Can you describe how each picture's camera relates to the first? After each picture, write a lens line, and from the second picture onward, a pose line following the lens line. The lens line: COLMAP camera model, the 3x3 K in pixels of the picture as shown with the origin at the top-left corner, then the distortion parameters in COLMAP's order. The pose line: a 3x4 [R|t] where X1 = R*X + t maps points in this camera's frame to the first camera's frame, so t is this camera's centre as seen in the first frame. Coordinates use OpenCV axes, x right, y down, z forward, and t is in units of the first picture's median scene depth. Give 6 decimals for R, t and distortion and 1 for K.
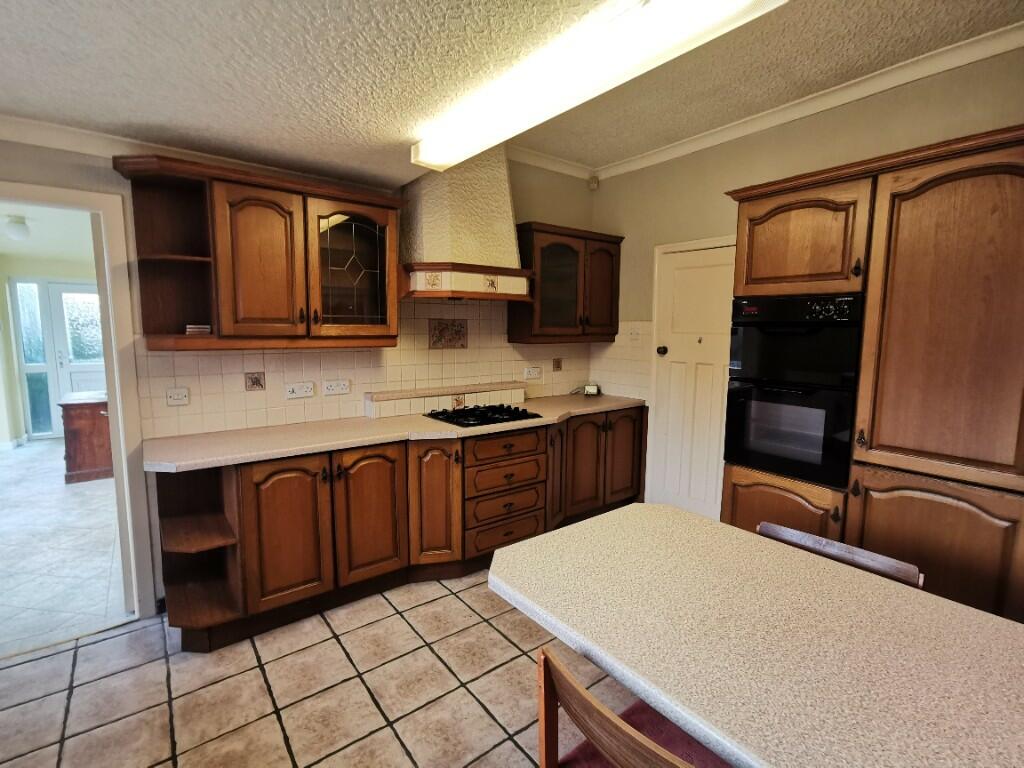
lens RADIAL K [[499.6, 0, 506.0], [0, 499.6, 385.9], [0, 0, 1]] dist [0.005901, 0.001224]
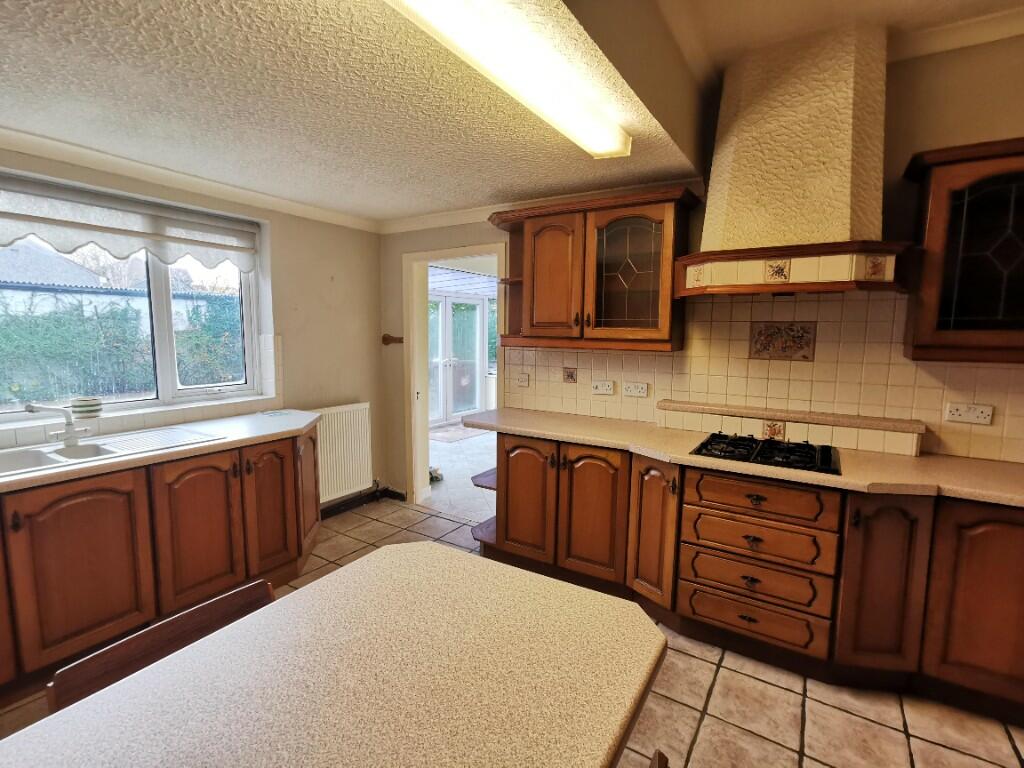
lens RADIAL K [[499.6, 0, 507.2], [0, 499.6, 383.3], [0, 0, 1]] dist [0.005901, 0.001224]
pose [[0.364137, 0.099465, -0.926019, 0.540247], [-0.120042, 0.991000, 0.059240, -0.042101], [0.923577, 0.089589, 0.372800, 0.406315]]
